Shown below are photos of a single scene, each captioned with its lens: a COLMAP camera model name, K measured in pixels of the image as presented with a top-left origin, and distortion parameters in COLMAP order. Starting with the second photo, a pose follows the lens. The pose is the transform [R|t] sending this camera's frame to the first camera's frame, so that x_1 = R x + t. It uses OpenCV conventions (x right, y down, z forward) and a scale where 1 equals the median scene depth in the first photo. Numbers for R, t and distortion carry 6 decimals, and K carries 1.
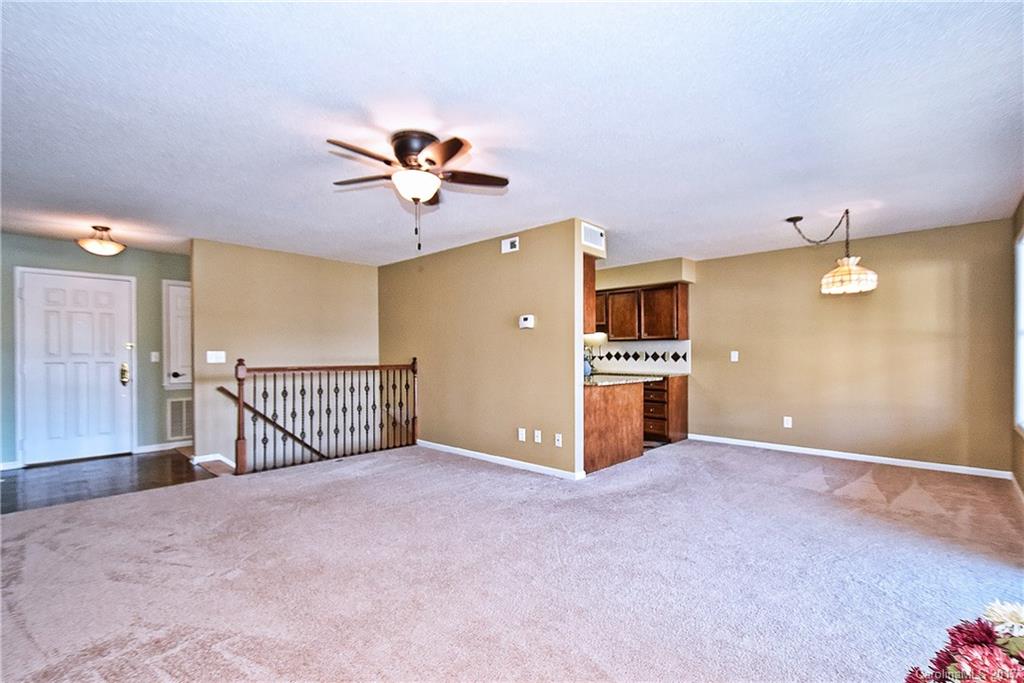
lens RADIAL K [[472.5, 0, 512.0], [0, 472.5, 341.5], [0, 0, 1]] dist [-0.000402, 0.000016]
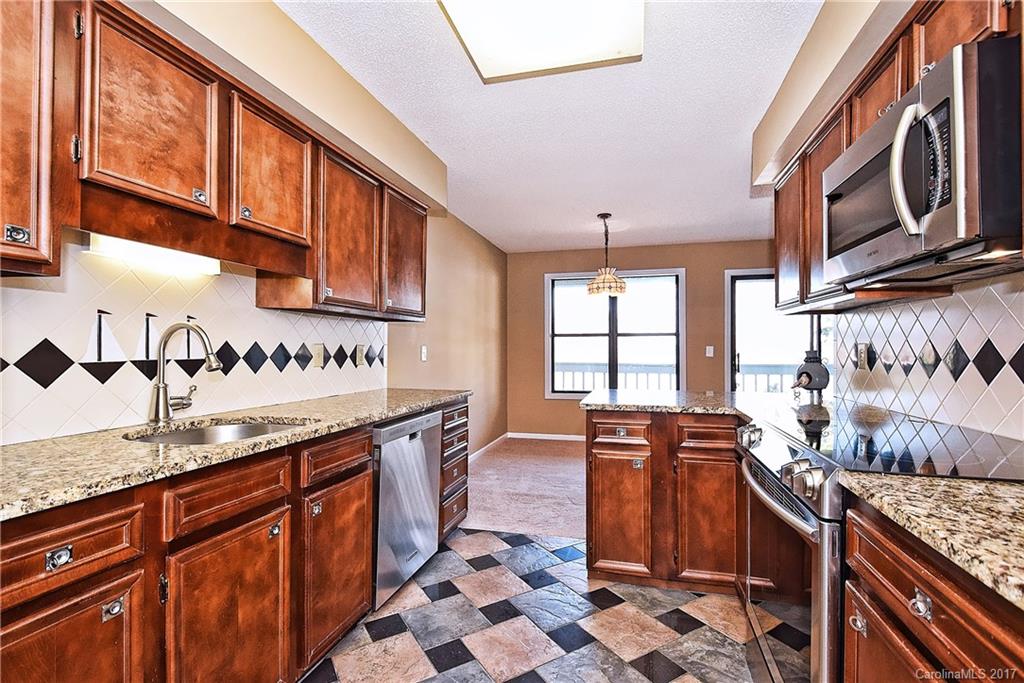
lens RADIAL K [[472.5, 0, 512.0], [0, 472.5, 341.5], [0, 0, 1]] dist [-0.000402, 0.000016]
pose [[-0.492535, 0.011110, 0.870222, -0.106149], [-0.028811, 0.999162, -0.029063, 0.025713], [-0.869816, -0.039387, -0.491802, 1.029839]]
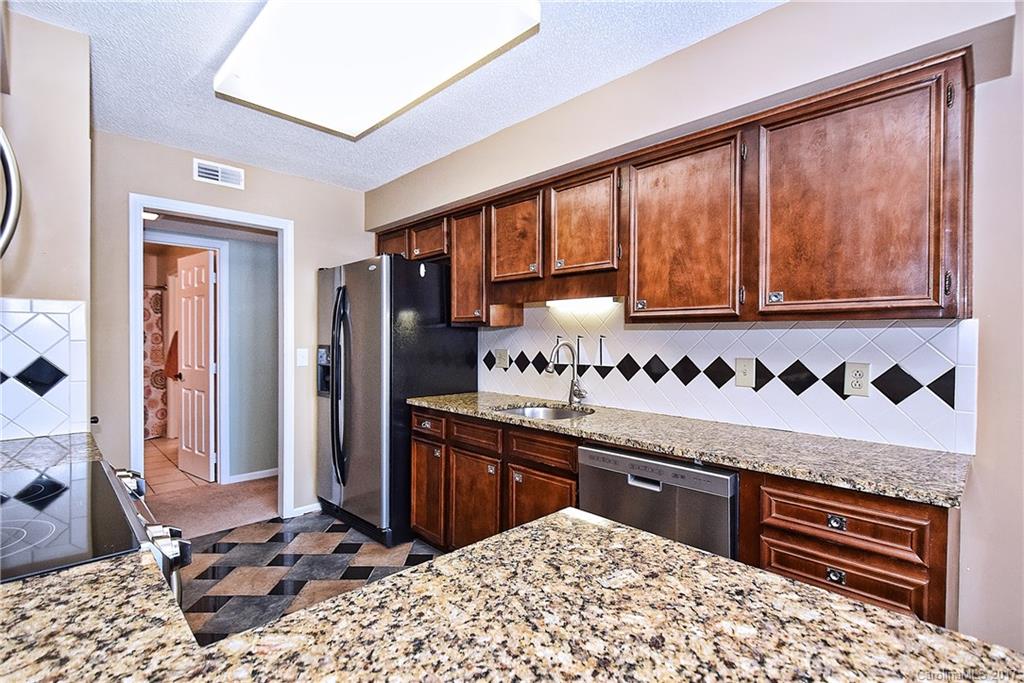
lens RADIAL K [[472.5, 0, 512.0], [0, 472.5, 341.5], [0, 0, 1]] dist [-0.000402, 0.000016]
pose [[0.999836, 0.008565, -0.015932, 0.134363], [-0.008013, 0.999377, 0.034385, 0.002385], [0.016217, -0.034252, 0.999282, 0.694295]]
